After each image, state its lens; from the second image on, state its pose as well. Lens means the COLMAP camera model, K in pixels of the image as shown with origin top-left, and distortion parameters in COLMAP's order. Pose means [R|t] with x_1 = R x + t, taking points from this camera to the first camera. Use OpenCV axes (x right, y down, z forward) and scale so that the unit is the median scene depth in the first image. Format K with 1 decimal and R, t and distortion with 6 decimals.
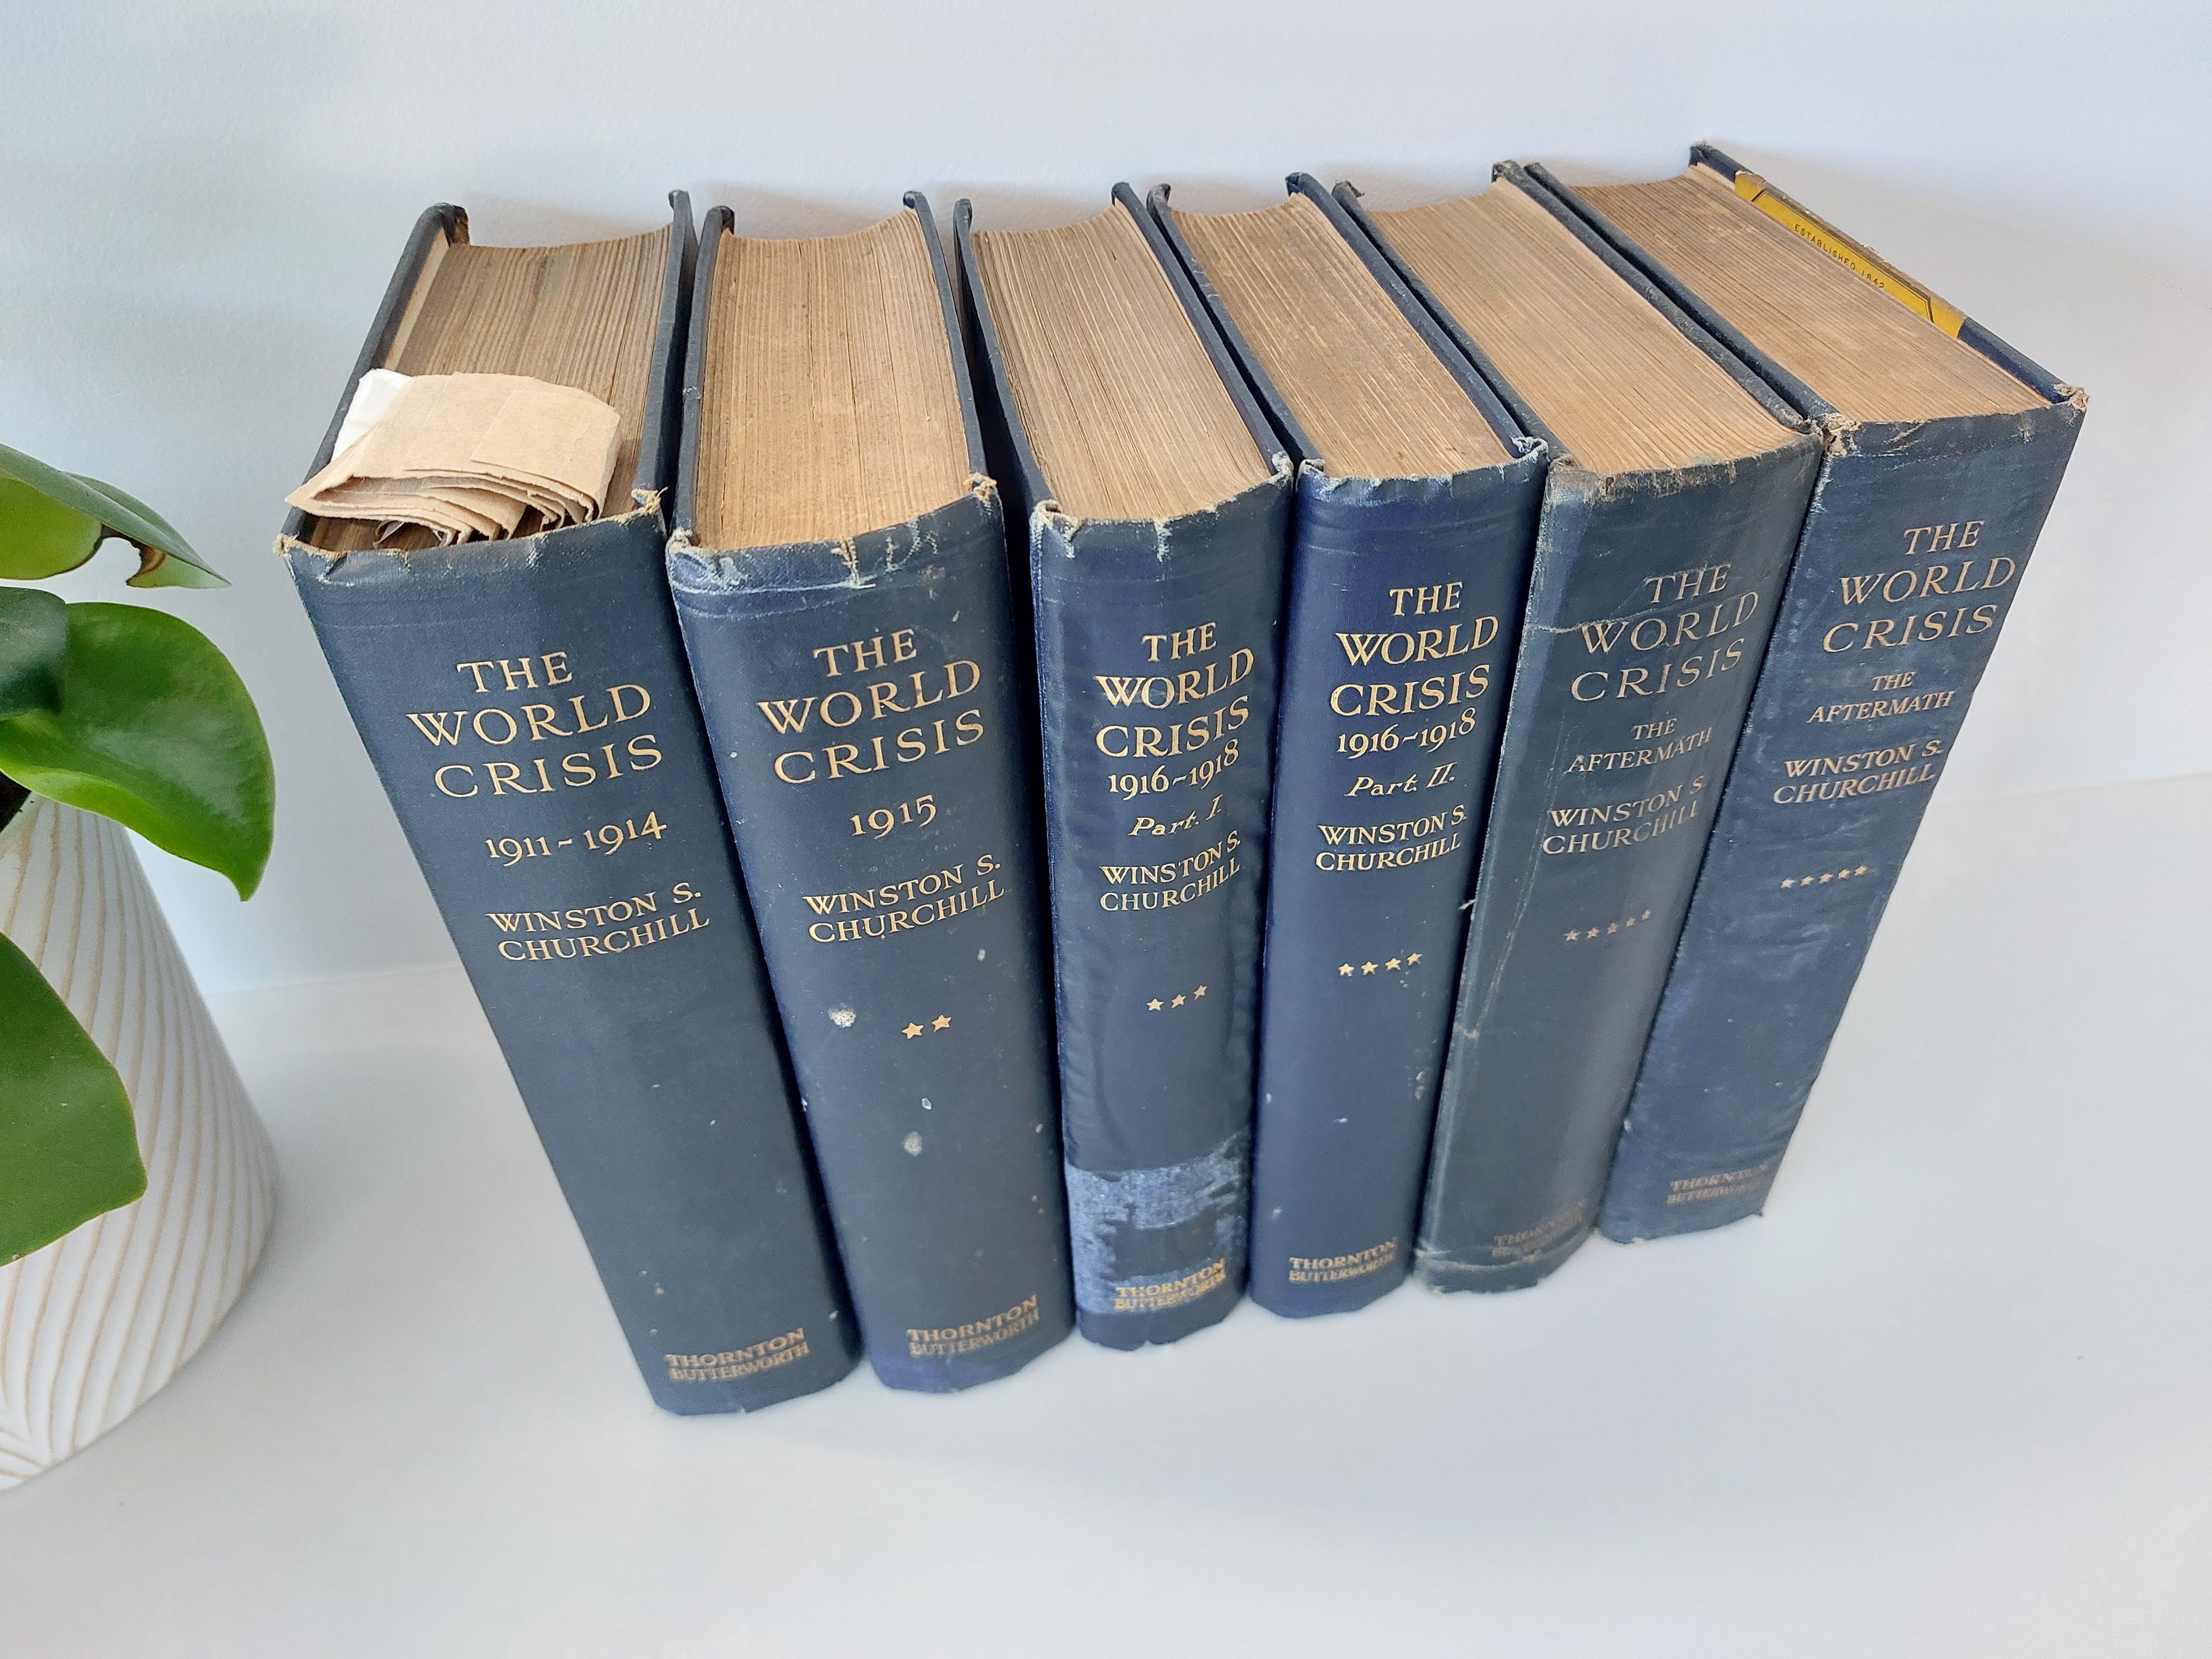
lens RADIAL K [[1624.4, 0, 1112.3], [0, 1624.4, 818.1], [0, 0, 1]] dist [0.045098, -0.049553]
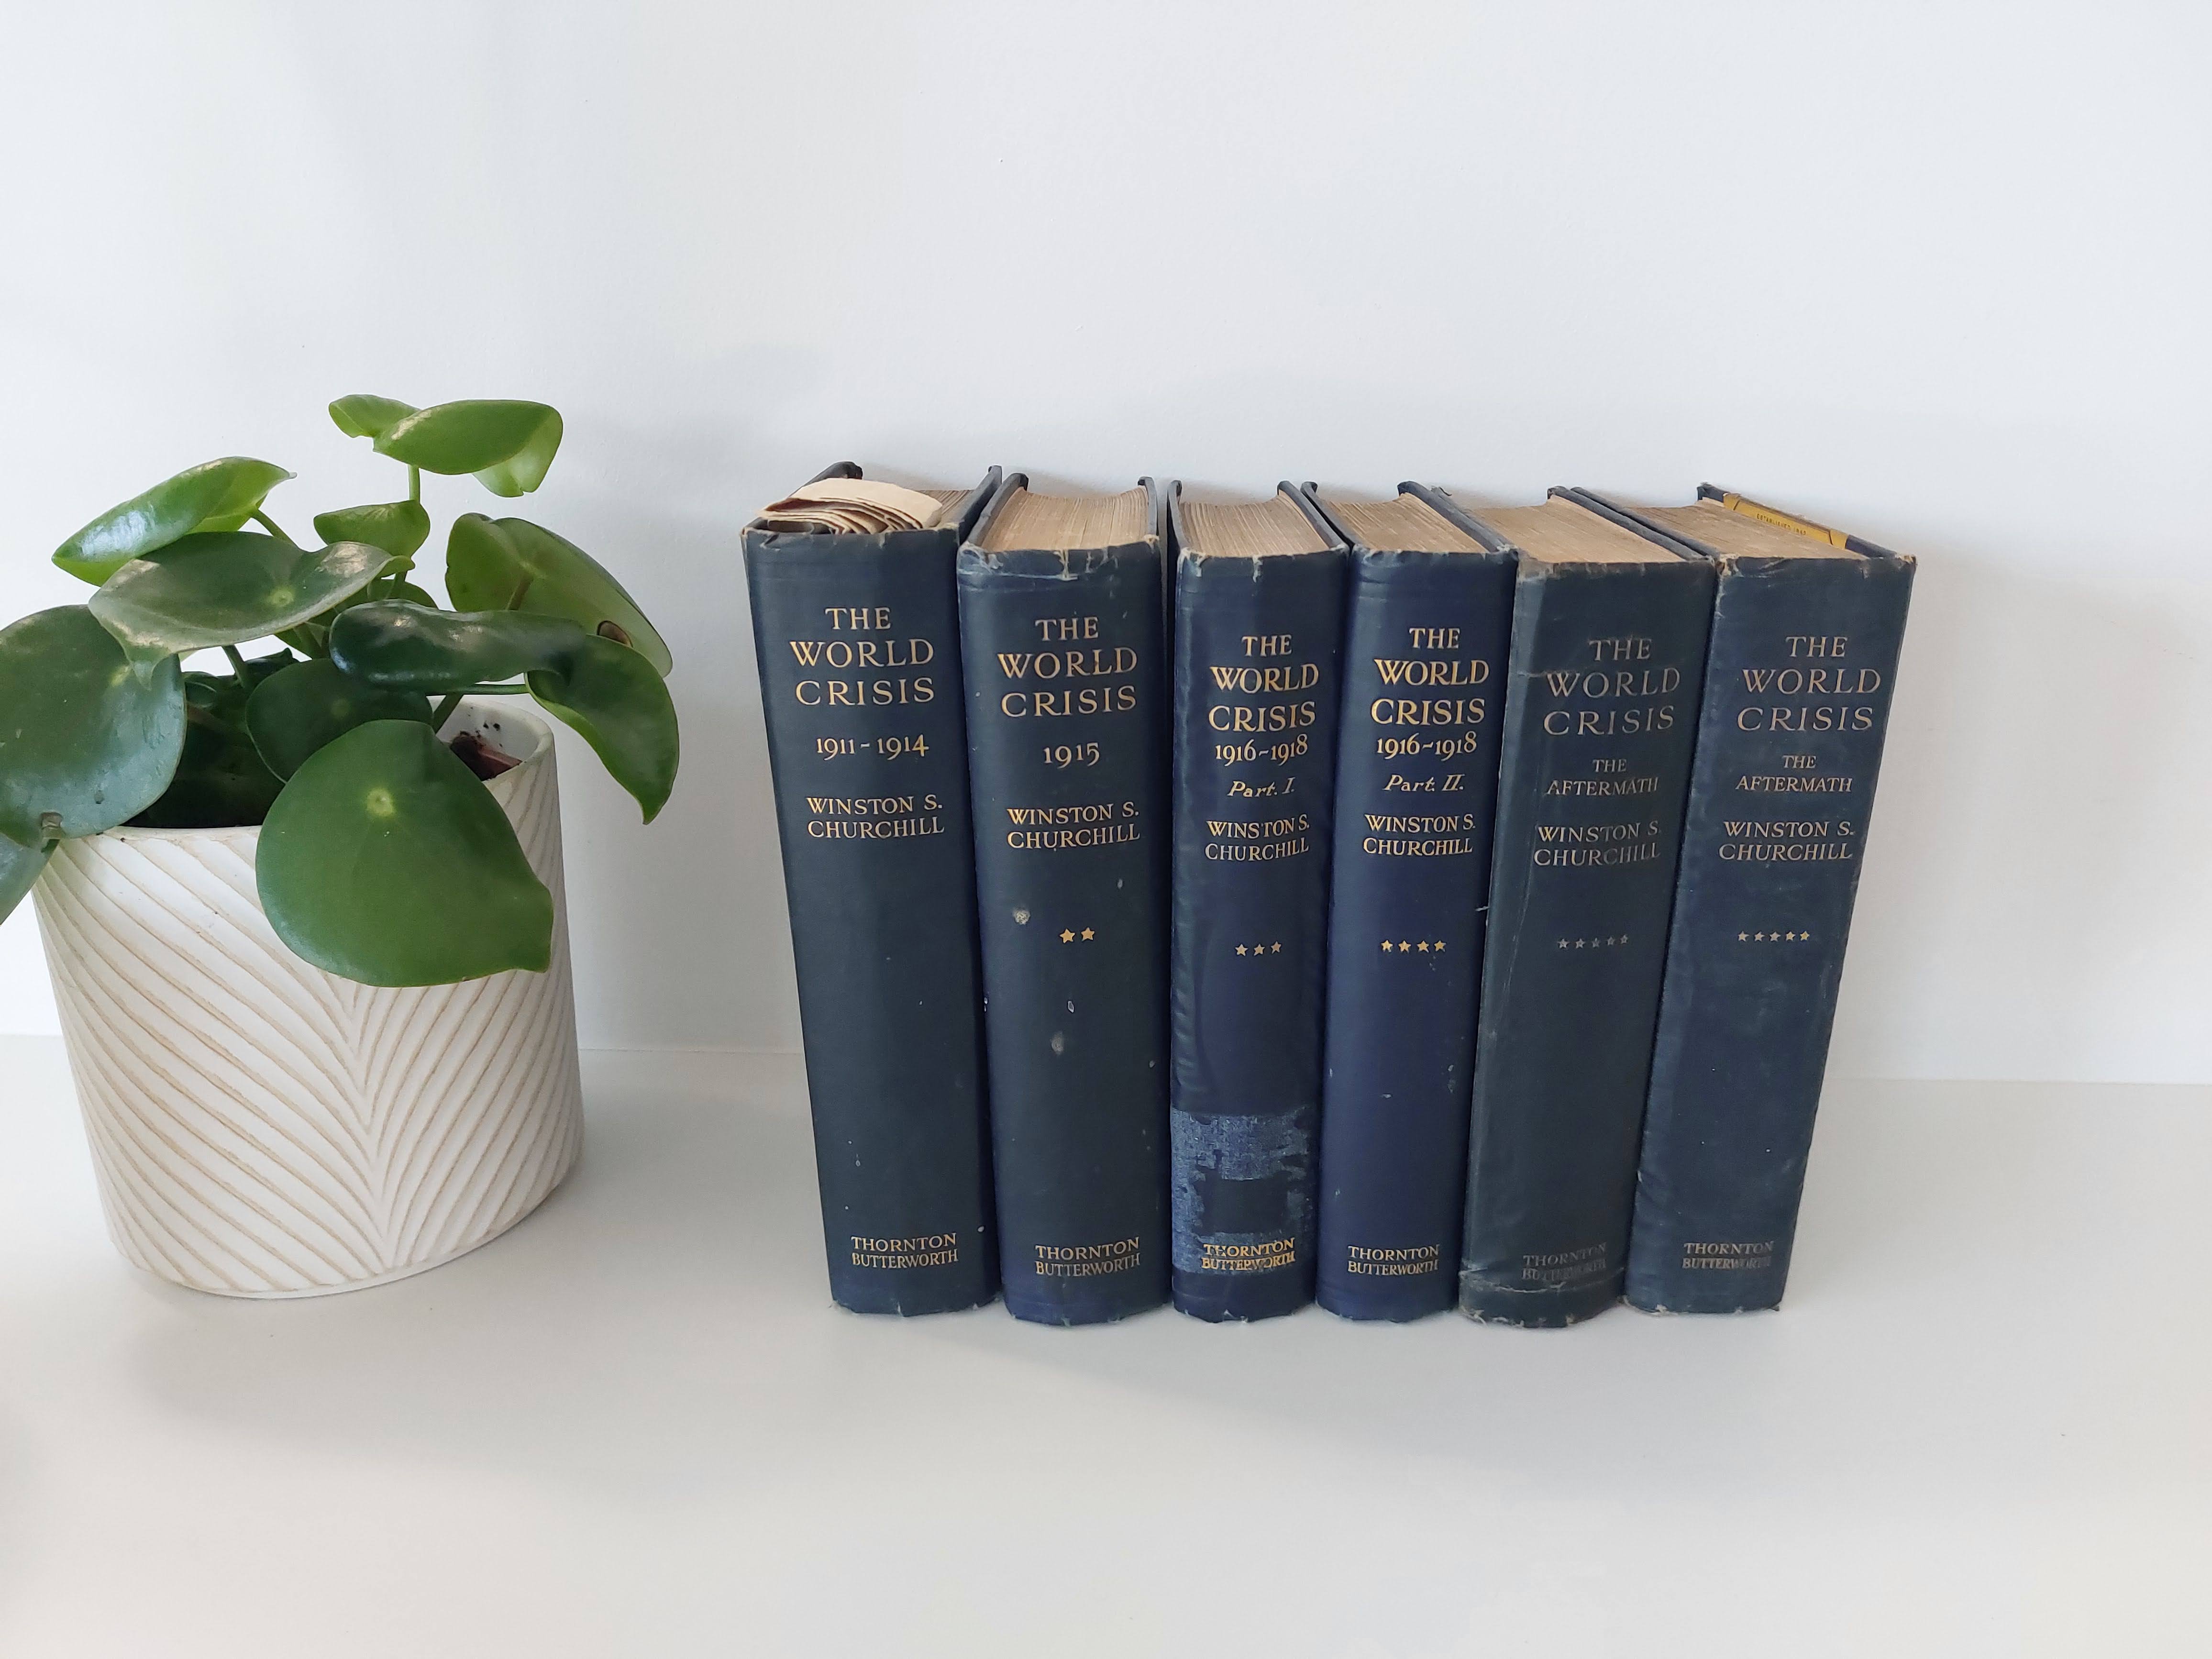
lens RADIAL K [[1624.4, 0, 1091.9], [0, 1624.4, 832.4], [0, 0, 1]] dist [0.045098, -0.049553]
pose [[0.981670, 0.071197, -0.176789, 0.151209], [-0.128897, 0.931302, -0.340680, 0.558083], [0.140389, 0.357223, 0.923408, -0.358969]]
